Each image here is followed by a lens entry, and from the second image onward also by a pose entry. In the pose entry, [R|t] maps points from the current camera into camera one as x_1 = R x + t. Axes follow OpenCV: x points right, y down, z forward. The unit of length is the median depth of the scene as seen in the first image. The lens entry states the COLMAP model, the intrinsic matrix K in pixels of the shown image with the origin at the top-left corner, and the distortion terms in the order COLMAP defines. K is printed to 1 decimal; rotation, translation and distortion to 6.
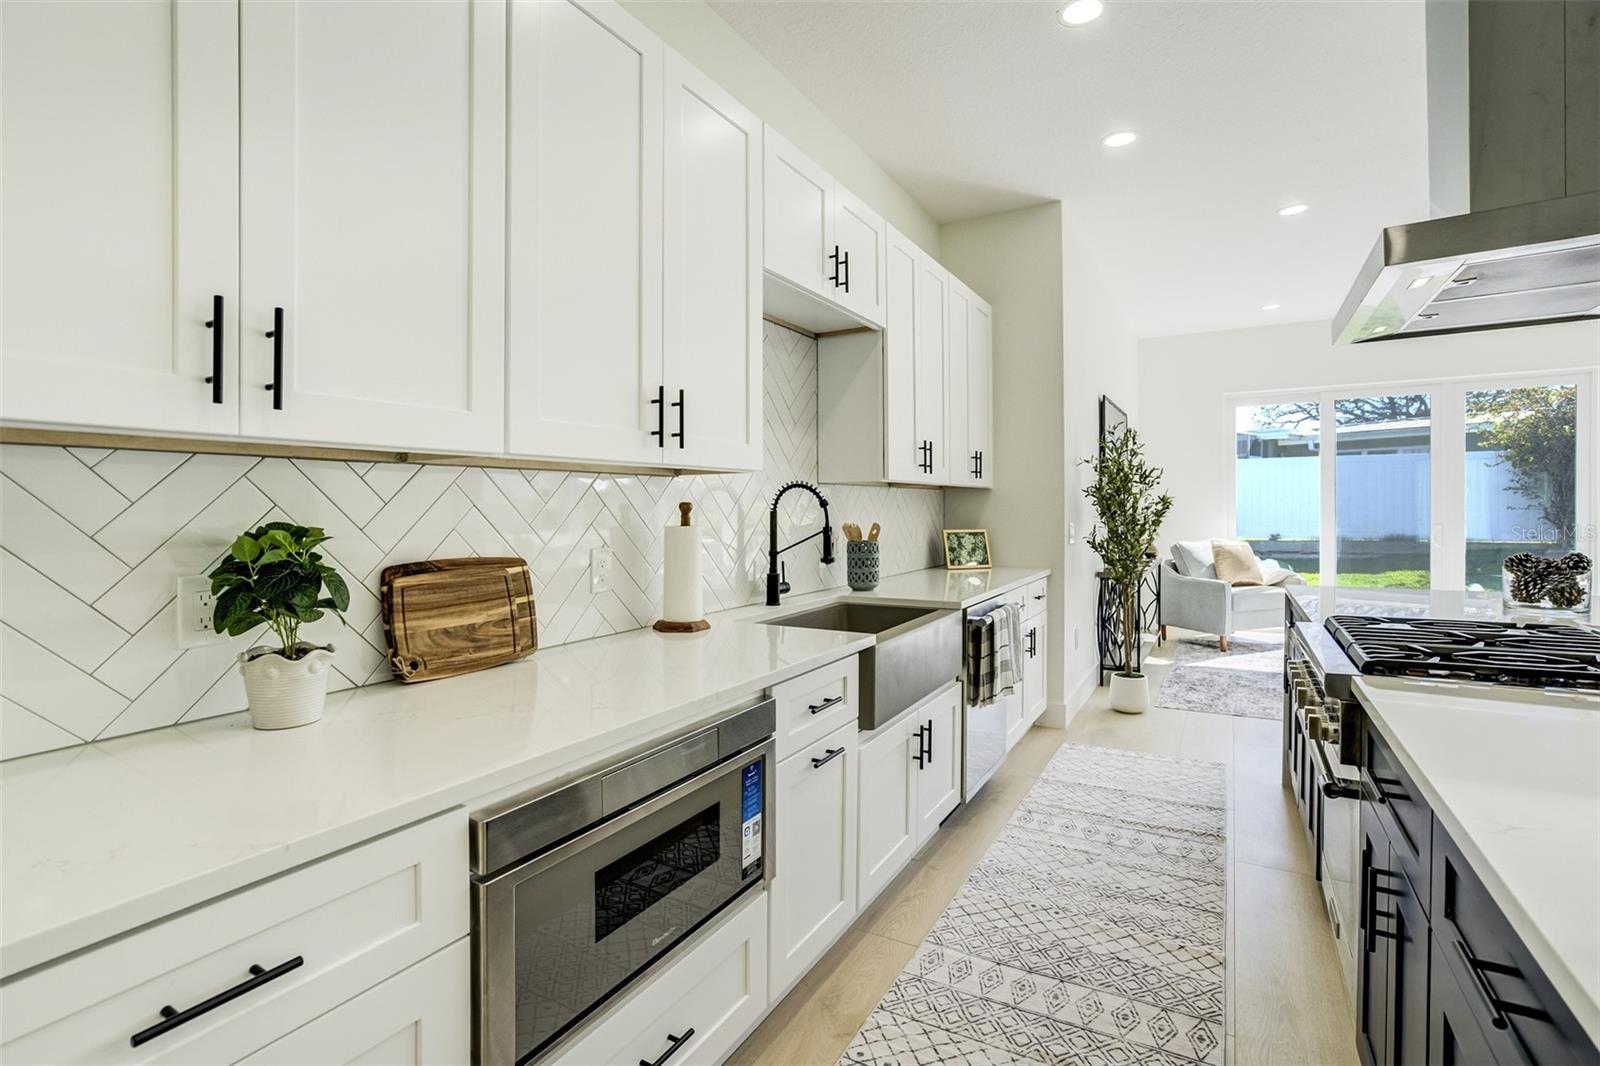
lens RADIAL K [[741.1, 0, 804.8], [0, 741.1, 516.1], [0, 0, 1]] dist [-0.021896, 0.000516]
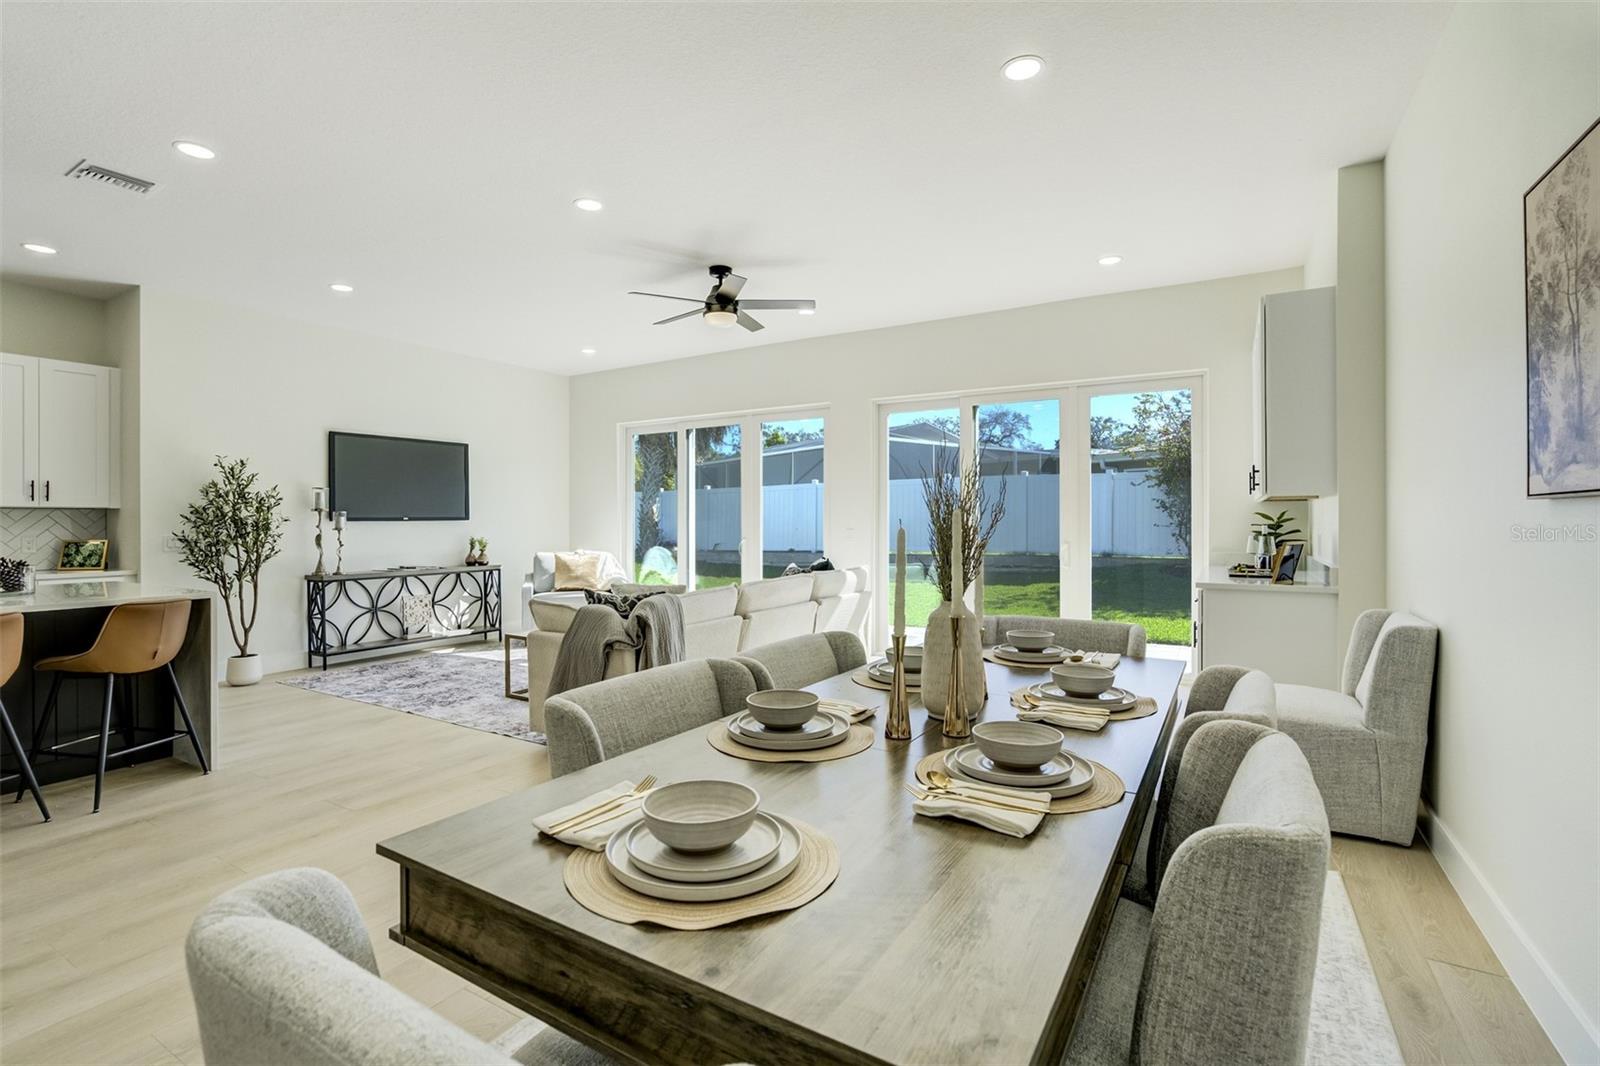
lens RADIAL K [[730.8, 0, 793.5], [0, 730.8, 515.4], [0, 0, 1]] dist [0.000918, 0.000408]
pose [[0.999660, 0.005720, -0.025450, 2.330631], [-0.006175, 0.999822, -0.017840, -0.014421], [0.025343, 0.017992, 0.999517, -0.374915]]
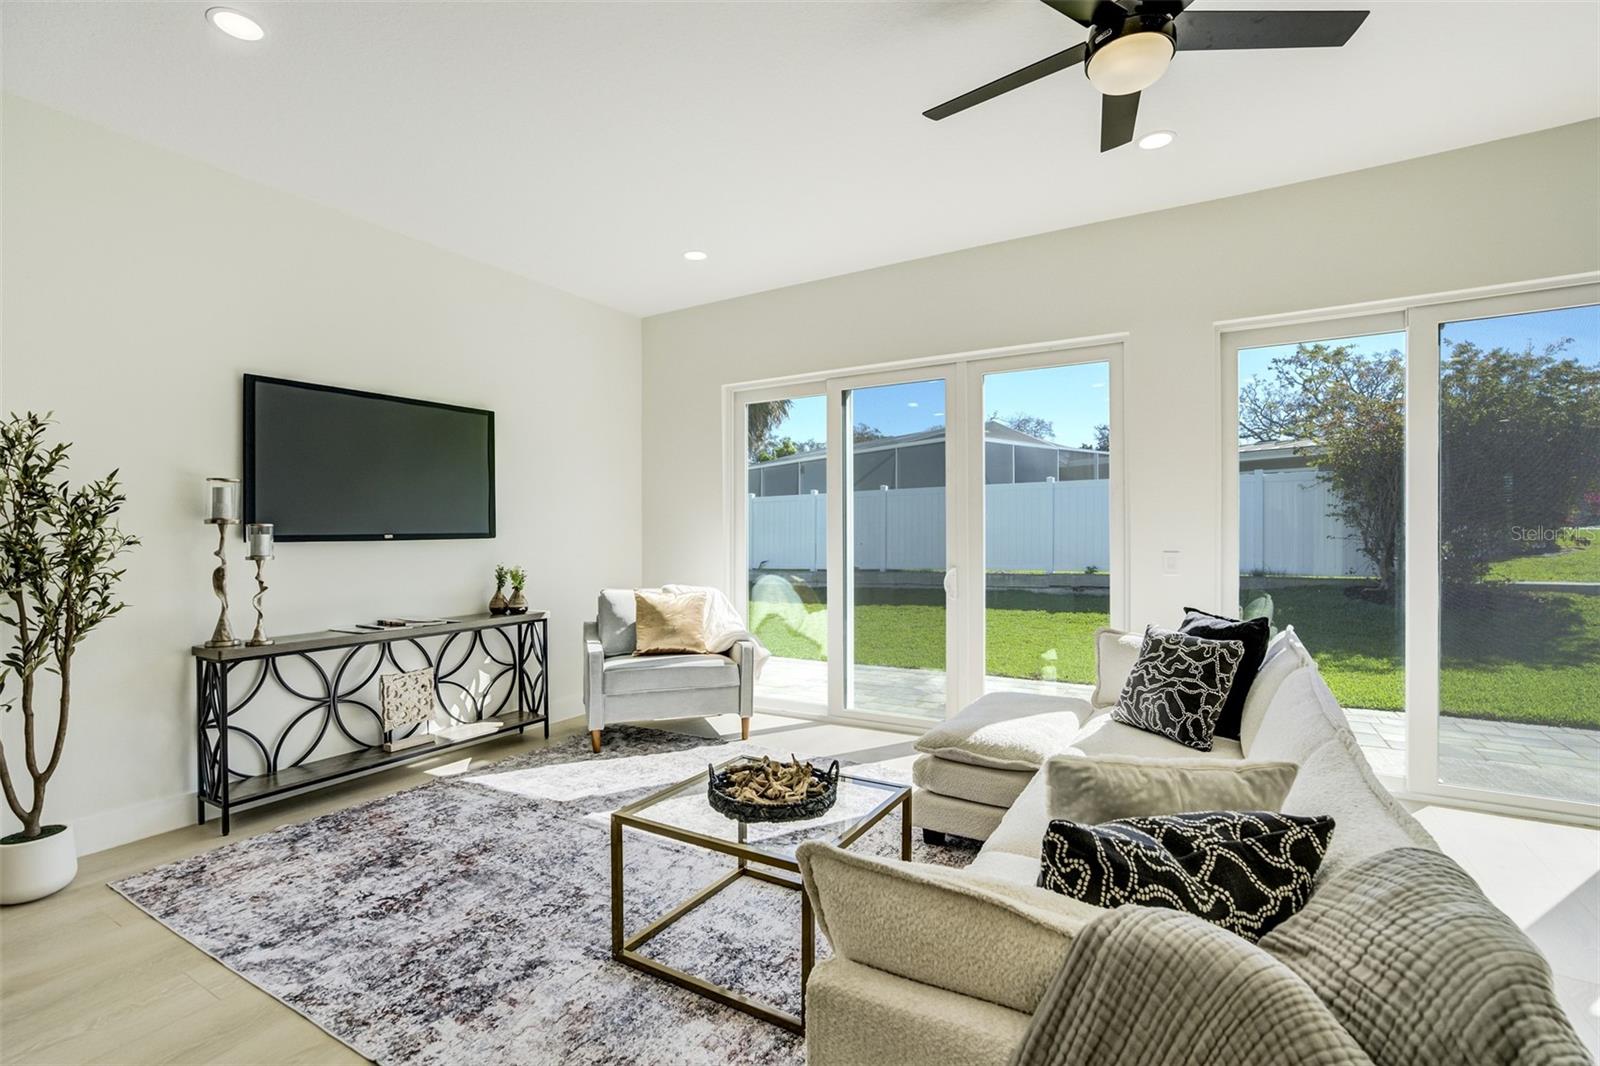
lens RADIAL K [[744.5, 0, 802.1], [0, 744.5, 514.0], [0, 0, 1]] dist [-0.016385, 0.010534]
pose [[0.999813, -0.000147, -0.019316, 1.763018], [-0.000551, 0.999346, -0.036152, -0.031606], [0.019308, 0.036156, 0.999160, 0.684027]]
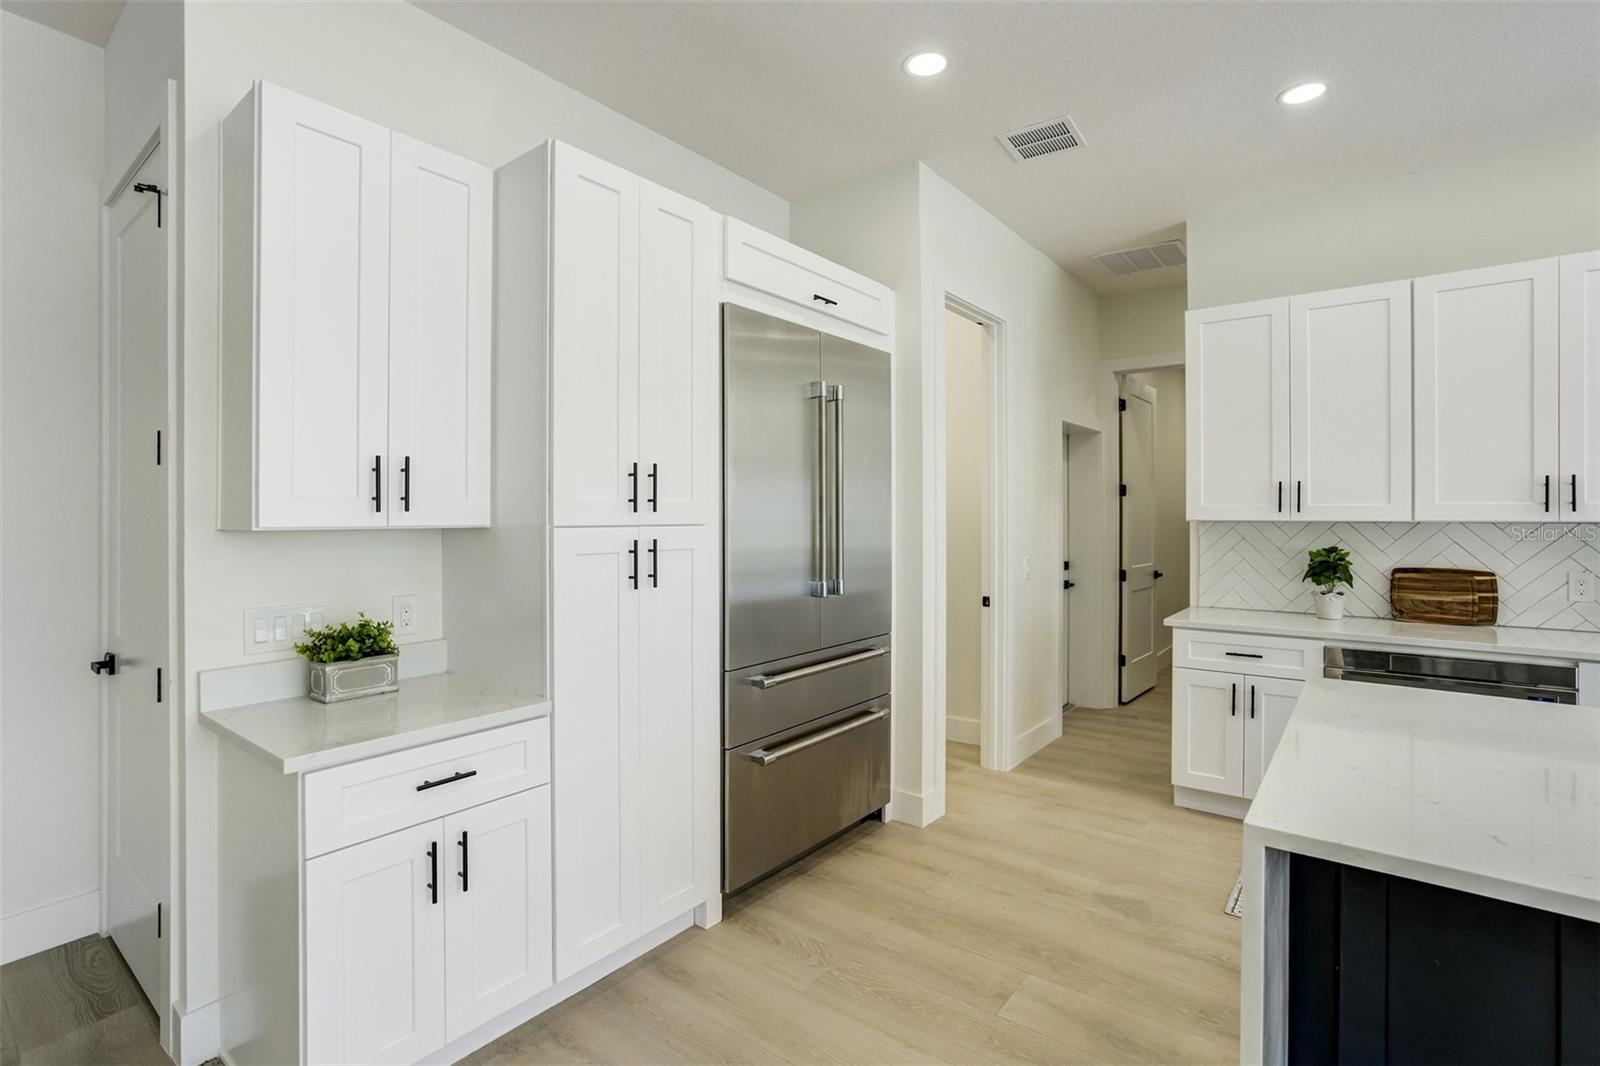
lens RADIAL K [[751.3, 0, 792.9], [0, 751.3, 520.1], [0, 0, 1]] dist [-0.025354, 0.001101]
pose [[-0.148184, 0.015145, -0.988844, 1.096428], [-0.008501, 0.999826, 0.016587, -0.056516], [0.988923, 0.010864, -0.148030, -0.279877]]
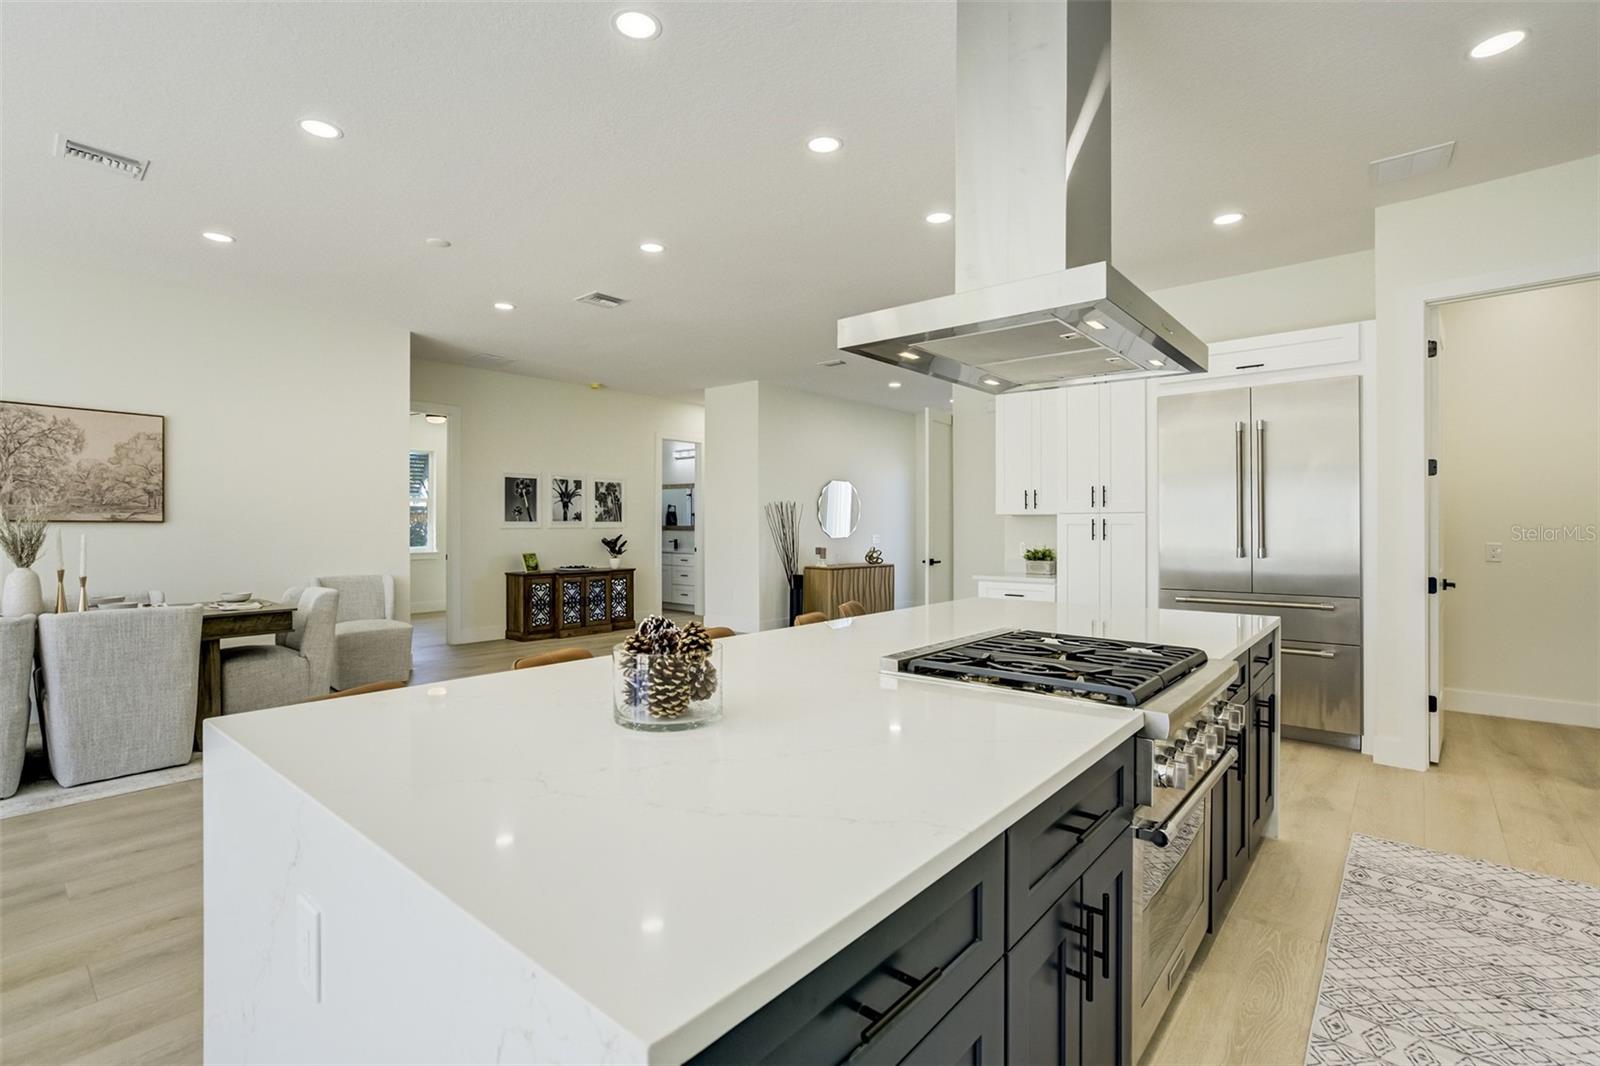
lens RADIAL K [[751.3, 0, 792.9], [0, 751.3, 520.1], [0, 0, 1]] dist [-0.025354, 0.001101]
pose [[-0.981634, 0.010143, 0.190504, 0.700612], [0.010984, 0.999934, 0.003361, -0.031483], [-0.190457, 0.005392, -0.981681, 1.411868]]
